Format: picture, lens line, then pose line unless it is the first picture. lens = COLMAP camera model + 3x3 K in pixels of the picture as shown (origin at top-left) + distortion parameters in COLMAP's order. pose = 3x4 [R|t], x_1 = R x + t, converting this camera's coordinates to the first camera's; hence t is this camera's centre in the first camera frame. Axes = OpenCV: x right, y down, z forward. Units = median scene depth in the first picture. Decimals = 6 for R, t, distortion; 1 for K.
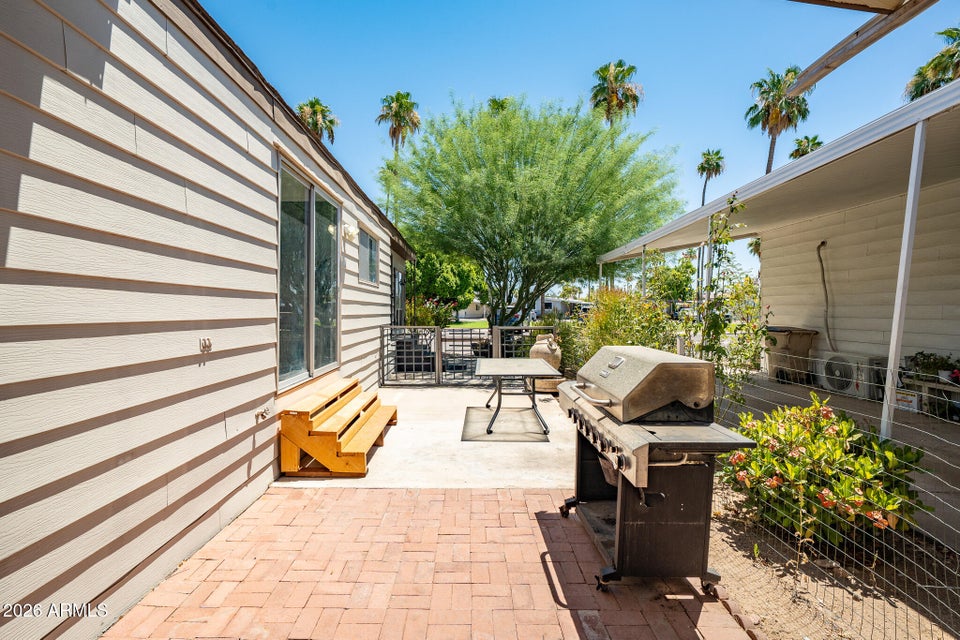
lens RADIAL K [[455.3, 0, 471.9], [0, 455.3, 316.2], [0, 0, 1]] dist [-0.001125, 0.000654]
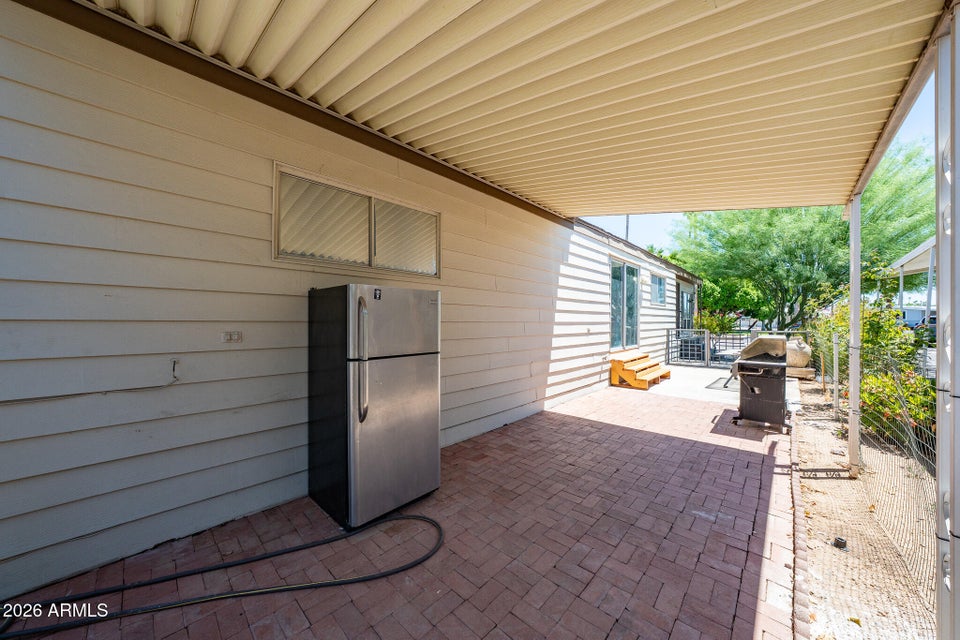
lens RADIAL K [[345.2, 0, 475.1], [0, 345.2, 317.4], [0, 0, 1]] dist [-0.011244, 0.000042]
pose [[0.728799, -0.005429, -0.684706, 0.230254], [-0.009778, 0.999784, -0.018335, 0.014289], [0.684658, 0.020058, 0.728589, -0.622171]]
